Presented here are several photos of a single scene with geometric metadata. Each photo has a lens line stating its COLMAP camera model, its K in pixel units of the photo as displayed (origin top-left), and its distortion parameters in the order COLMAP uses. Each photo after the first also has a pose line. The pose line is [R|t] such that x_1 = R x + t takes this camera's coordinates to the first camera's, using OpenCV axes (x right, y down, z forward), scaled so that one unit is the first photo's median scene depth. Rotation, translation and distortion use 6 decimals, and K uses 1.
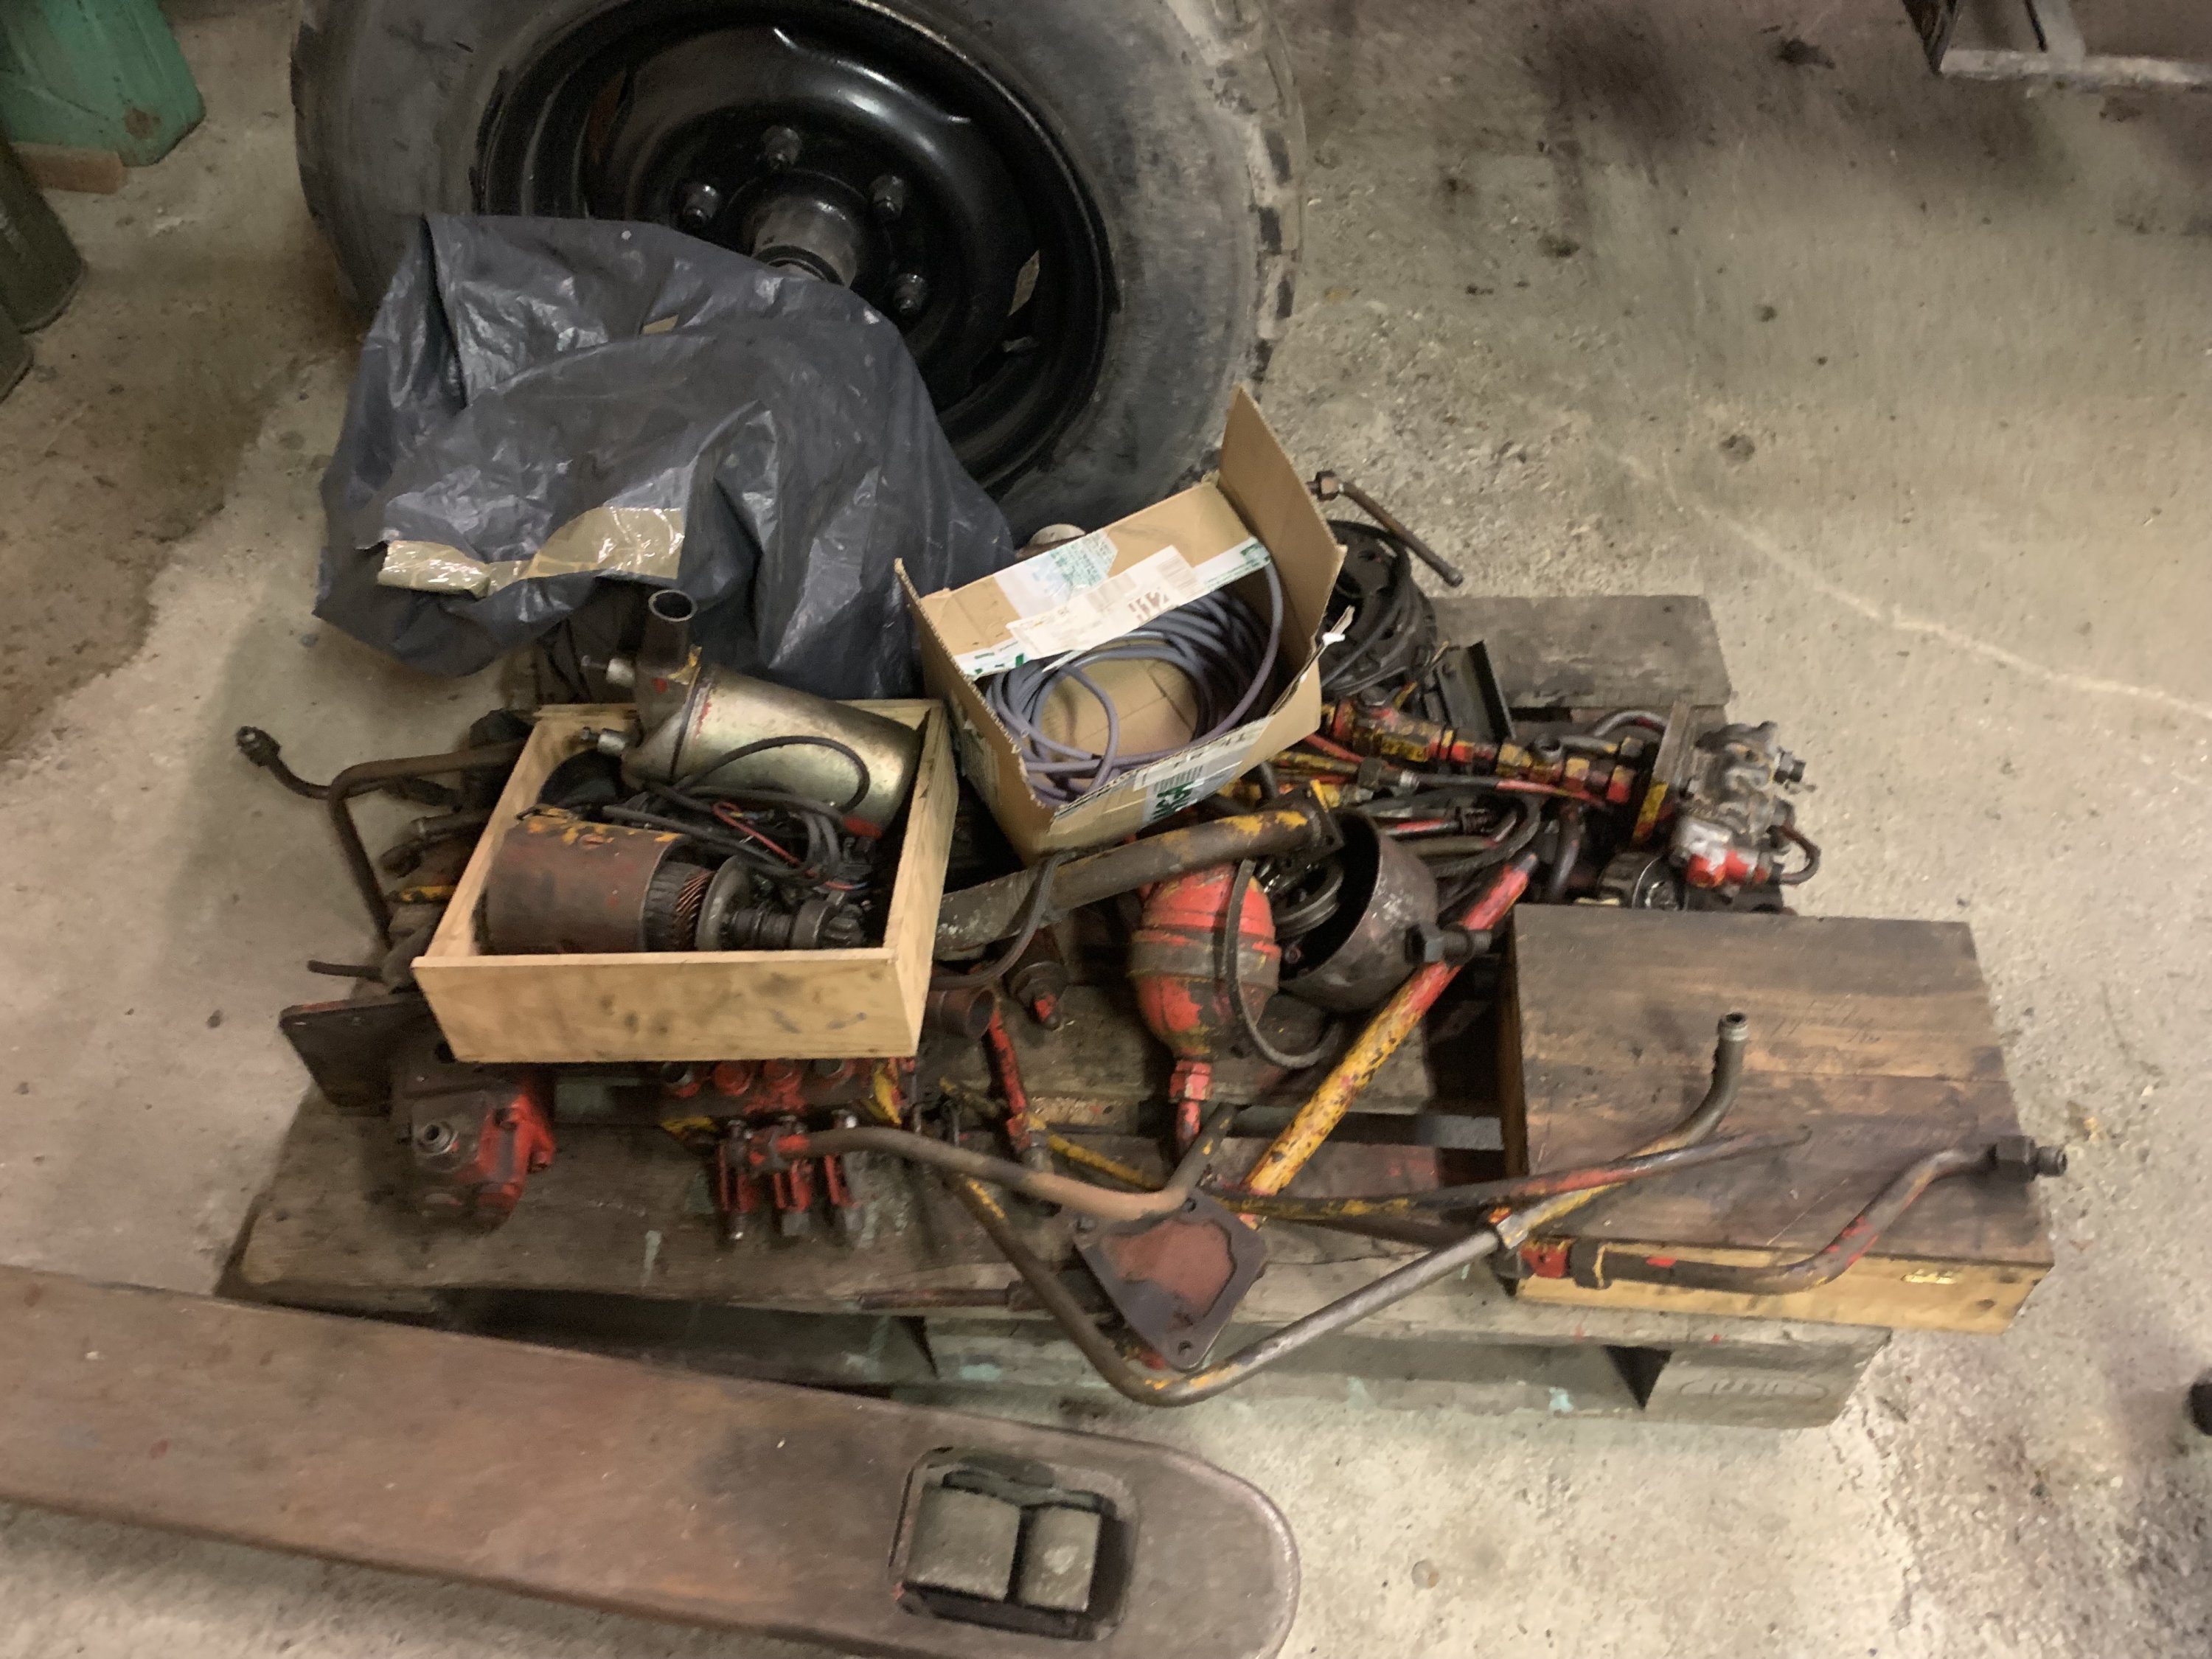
lens RADIAL K [[1694.5, 0, 1100.8], [0, 1694.5, 836.9], [0, 0, 1]] dist [0.008209, -0.000453]
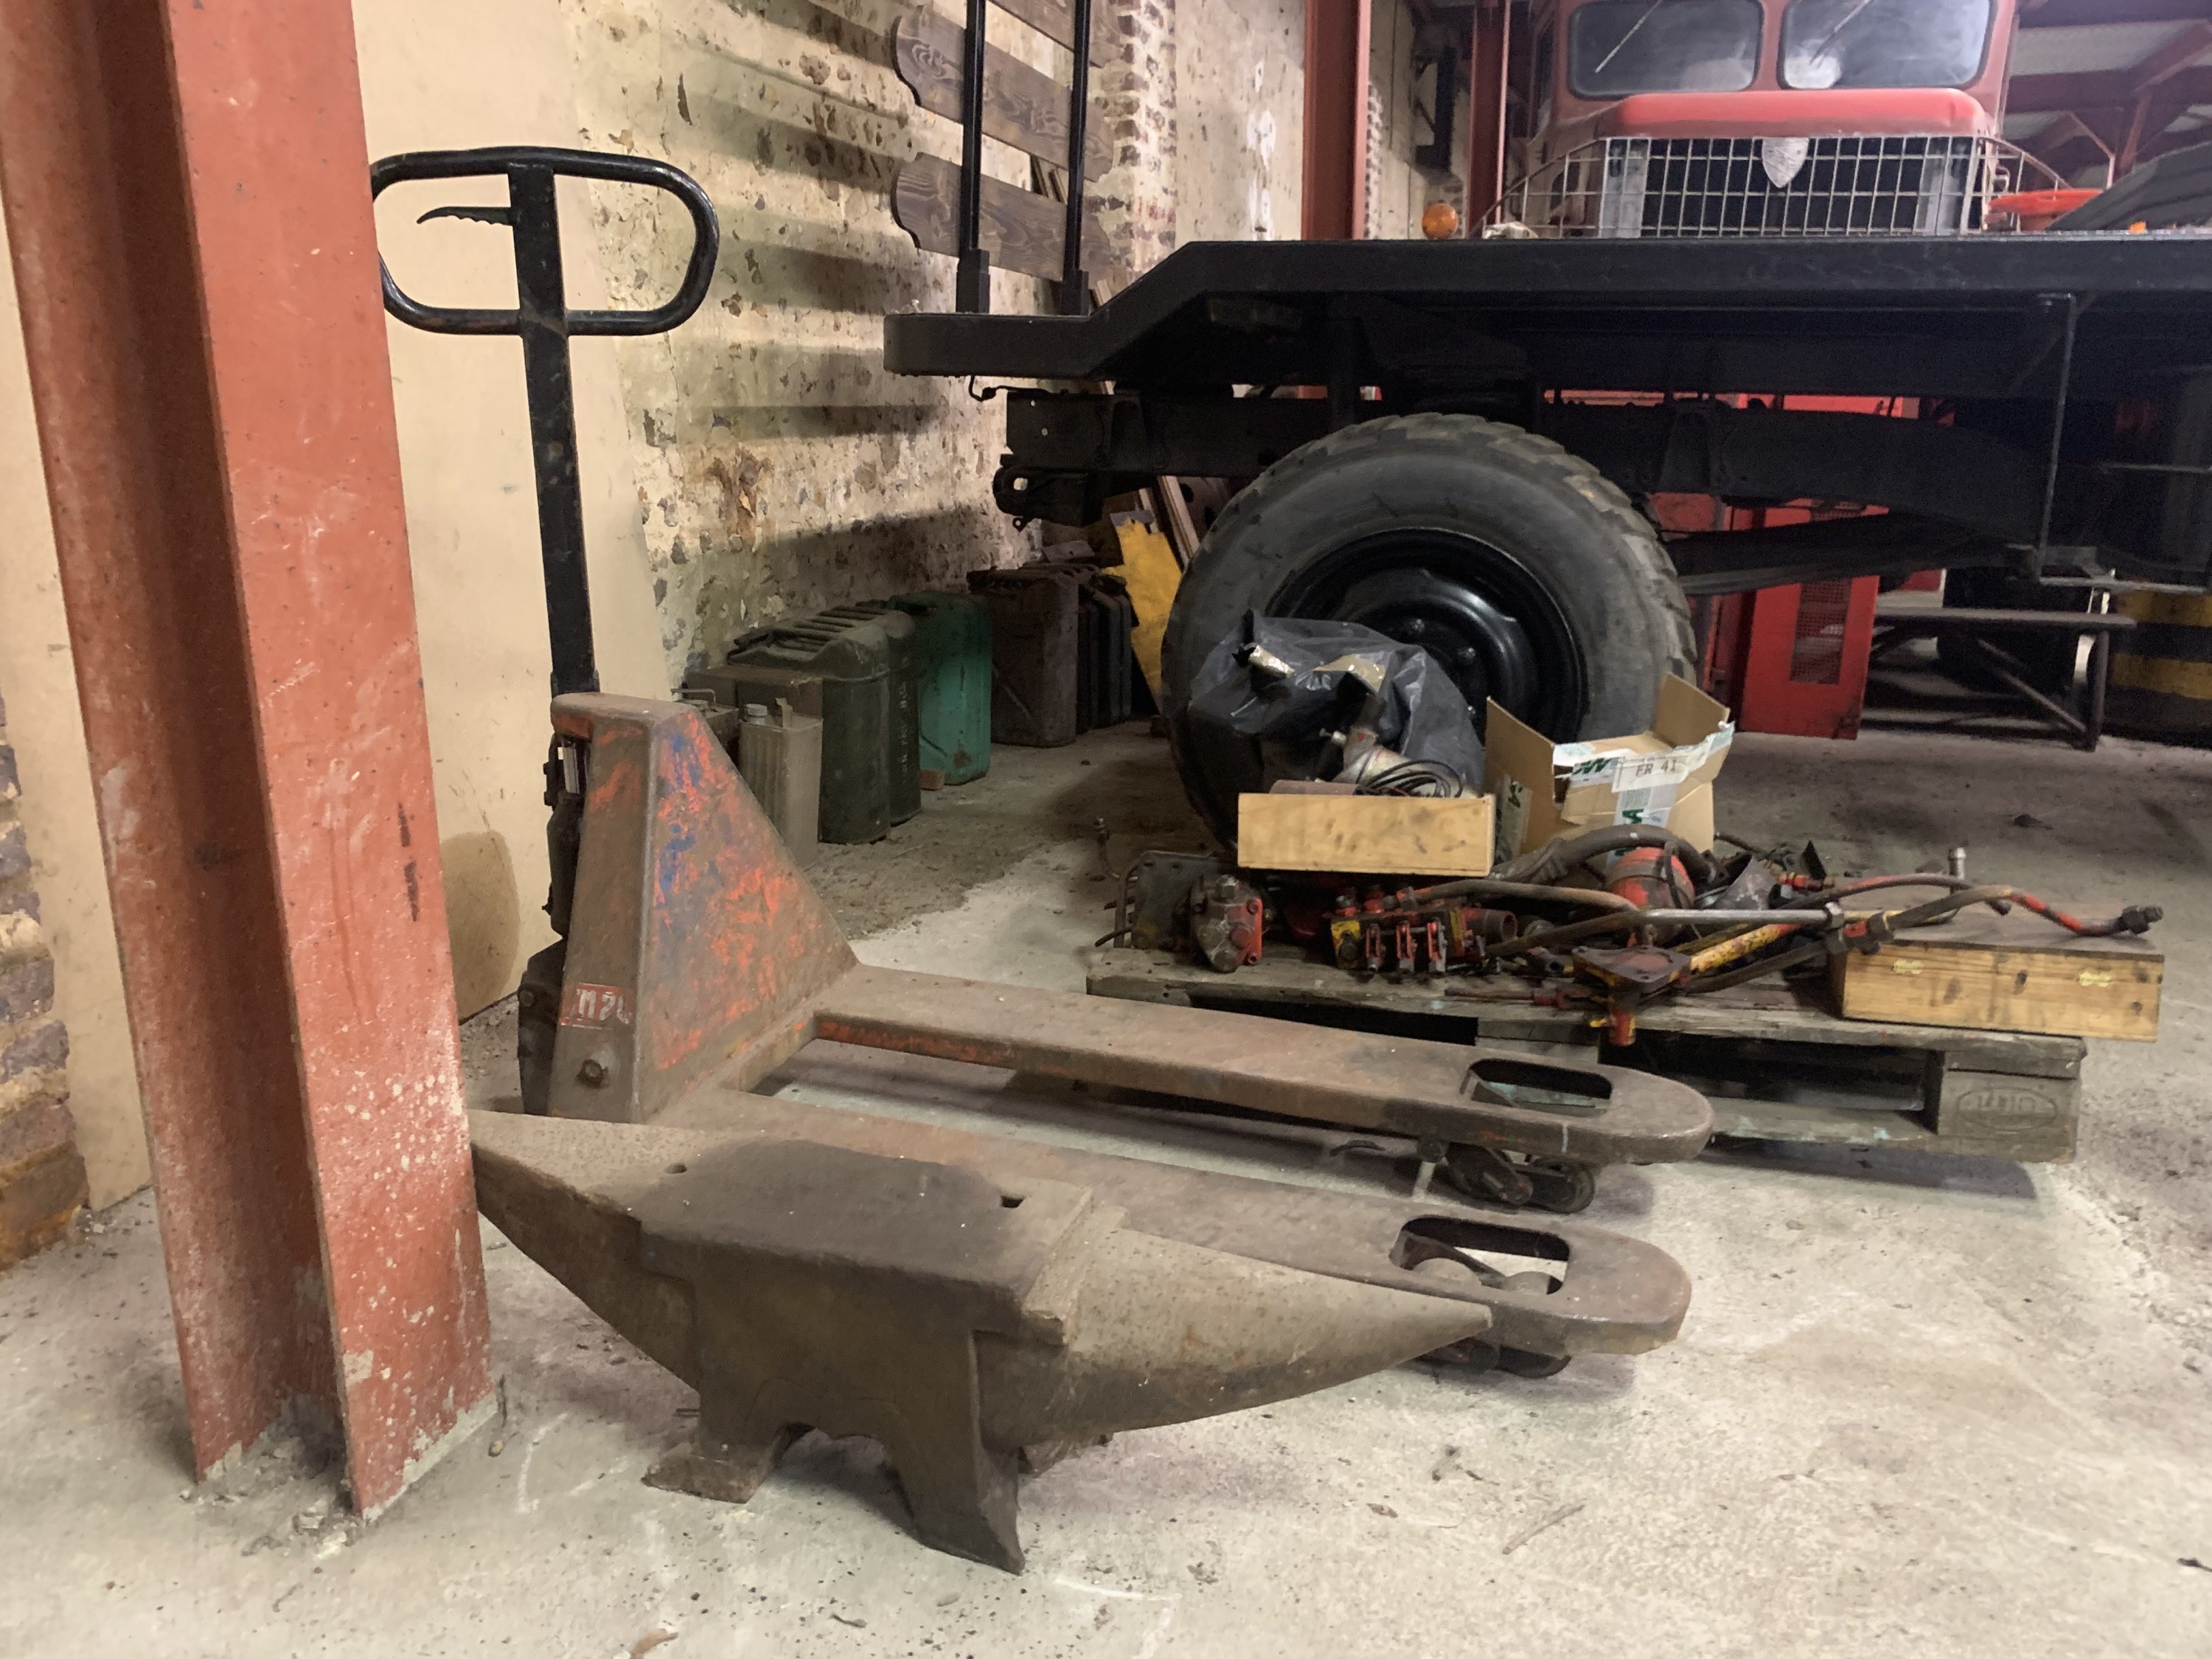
lens RADIAL K [[1694.5, 0, 1102.8], [0, 1694.5, 827.1], [0, 0, 1]] dist [0.008209, -0.000453]
pose [[0.972633, 0.083948, -0.216652, -0.110165], [-0.199928, 0.777467, -0.596300, 1.155588], [0.118382, 0.623295, 0.772974, -0.463709]]
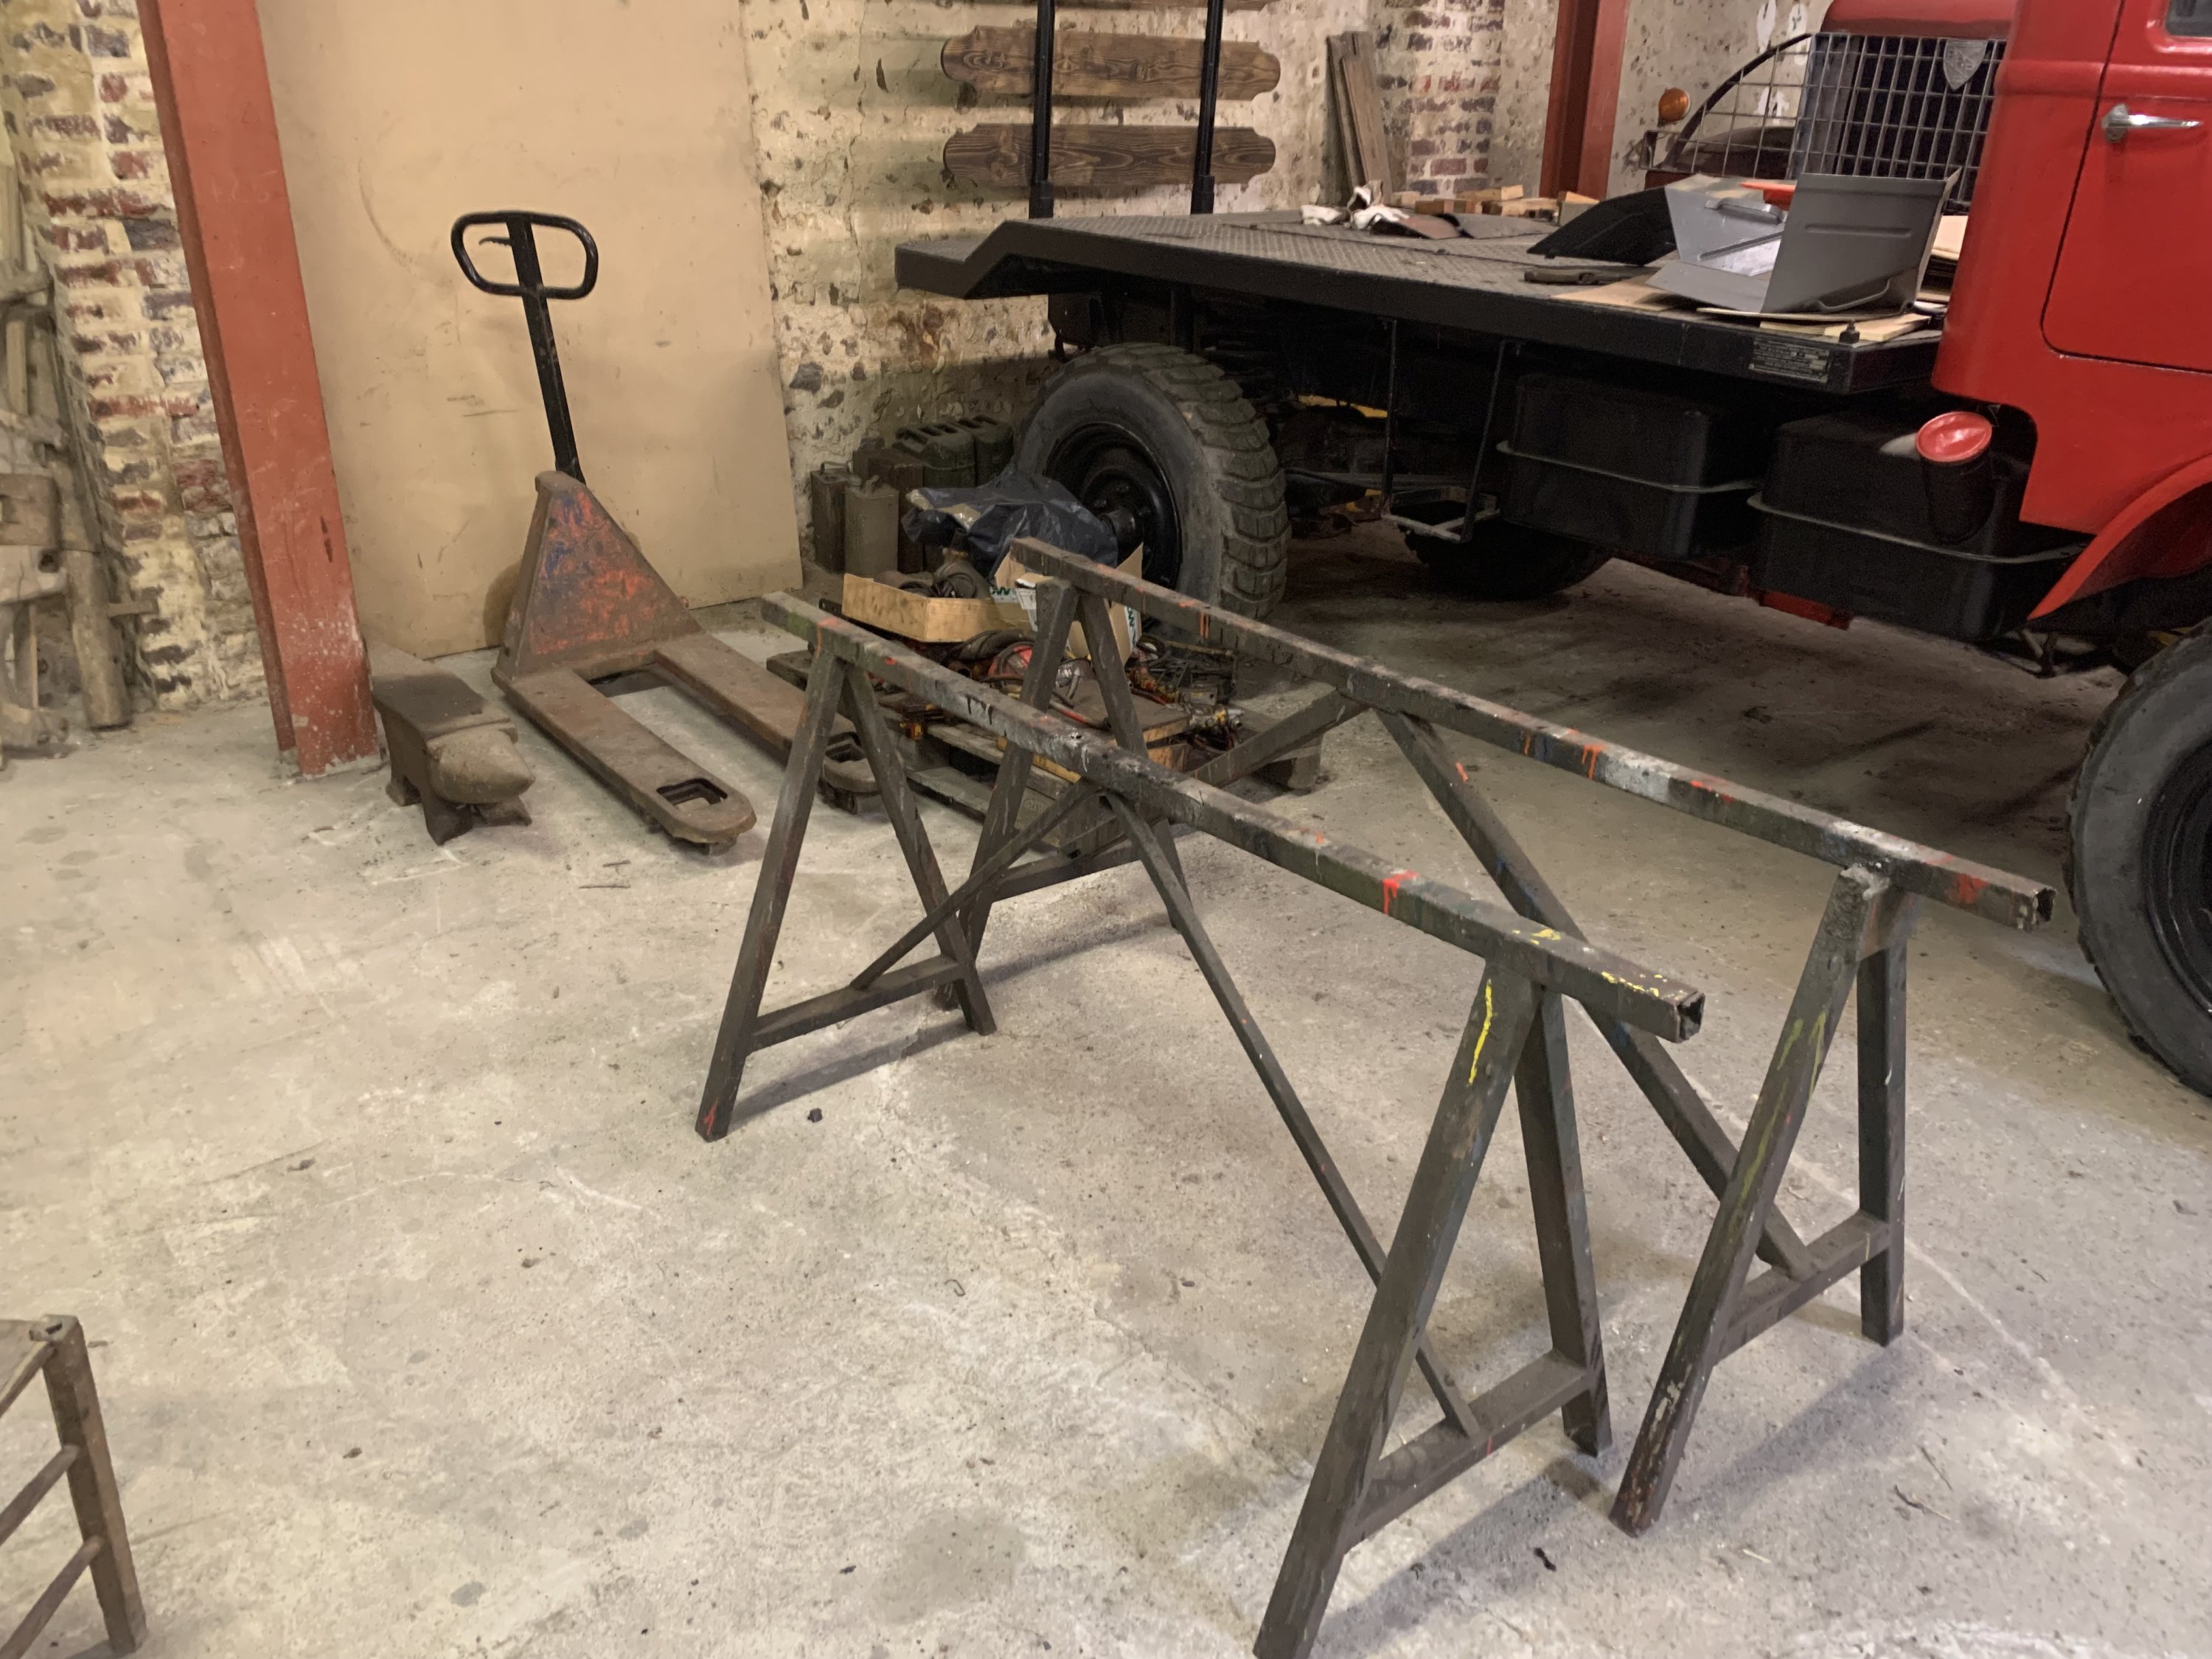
lens RADIAL K [[1694.5, 0, 1104.8], [0, 1694.5, 825.1], [0, 0, 1]] dist [0.008209, -0.000453]
pose [[0.694483, 0.327359, -0.640726, 2.167296], [-0.593536, 0.764010, -0.252988, 0.925717], [0.406703, 0.555990, 0.724892, -0.946555]]
